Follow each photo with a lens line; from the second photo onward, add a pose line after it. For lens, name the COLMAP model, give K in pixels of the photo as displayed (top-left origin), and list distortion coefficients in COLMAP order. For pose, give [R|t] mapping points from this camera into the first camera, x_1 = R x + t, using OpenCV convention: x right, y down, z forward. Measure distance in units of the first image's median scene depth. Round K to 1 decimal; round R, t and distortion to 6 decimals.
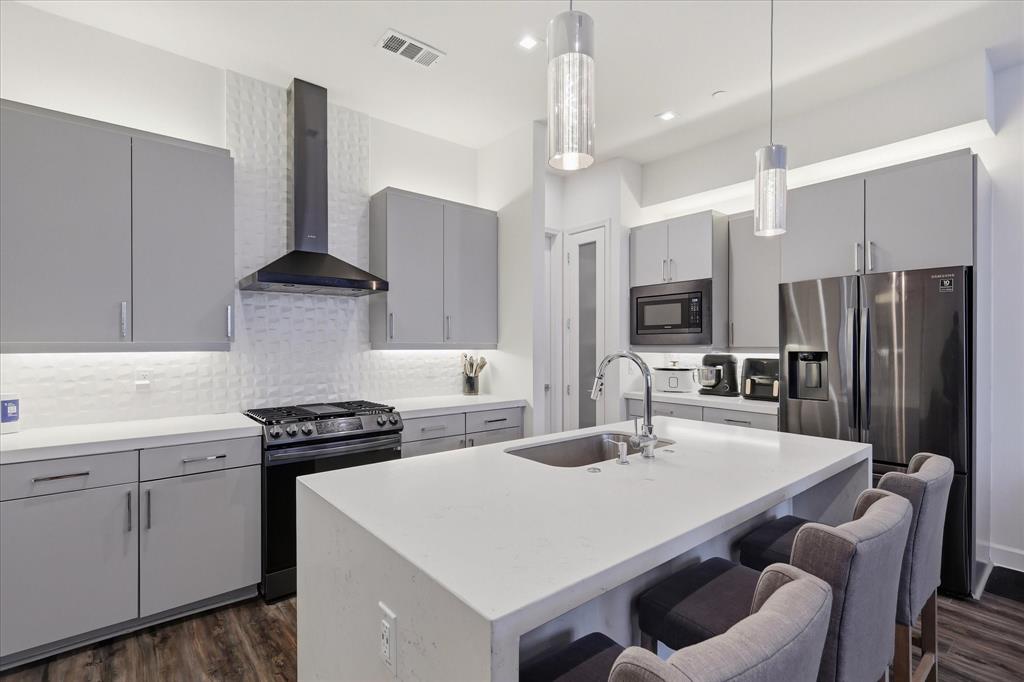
lens RADIAL K [[474.1, 0, 510.1], [0, 474.1, 344.7], [0, 0, 1]] dist [0.000197, 0.000076]
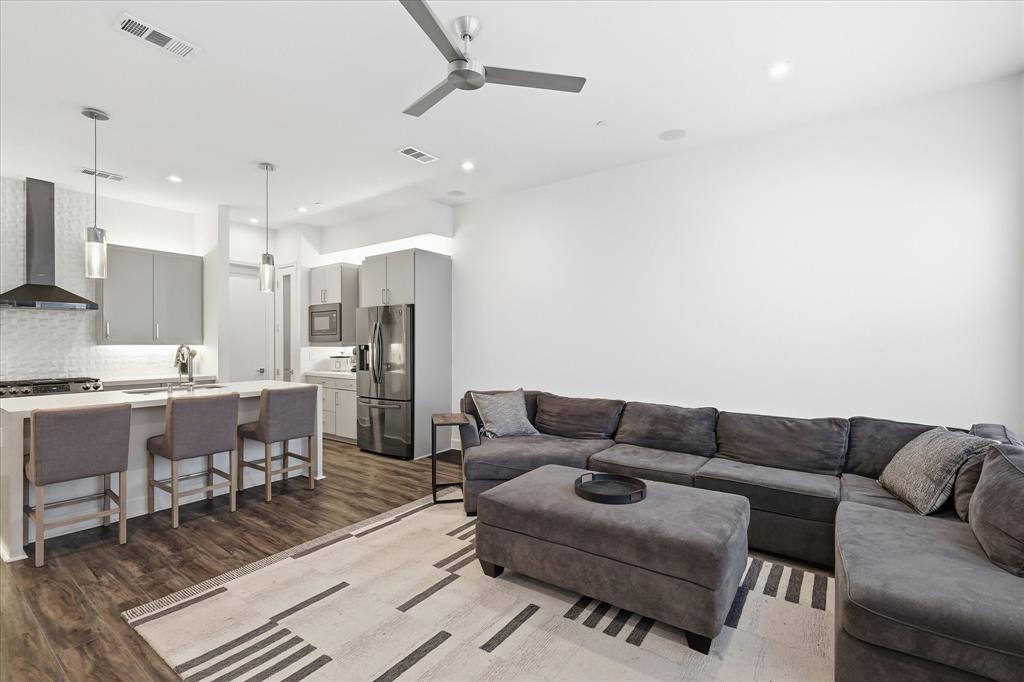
lens RADIAL K [[454.8, 0, 512.0], [0, 454.8, 341.0], [0, 0, 1]] dist [0.000791, 0.000392]
pose [[0.966060, -0.002537, 0.258305, 0.593705], [0.003307, 0.999991, -0.002546, 0.004373], [-0.258296, 0.003314, 0.966060, -0.741952]]
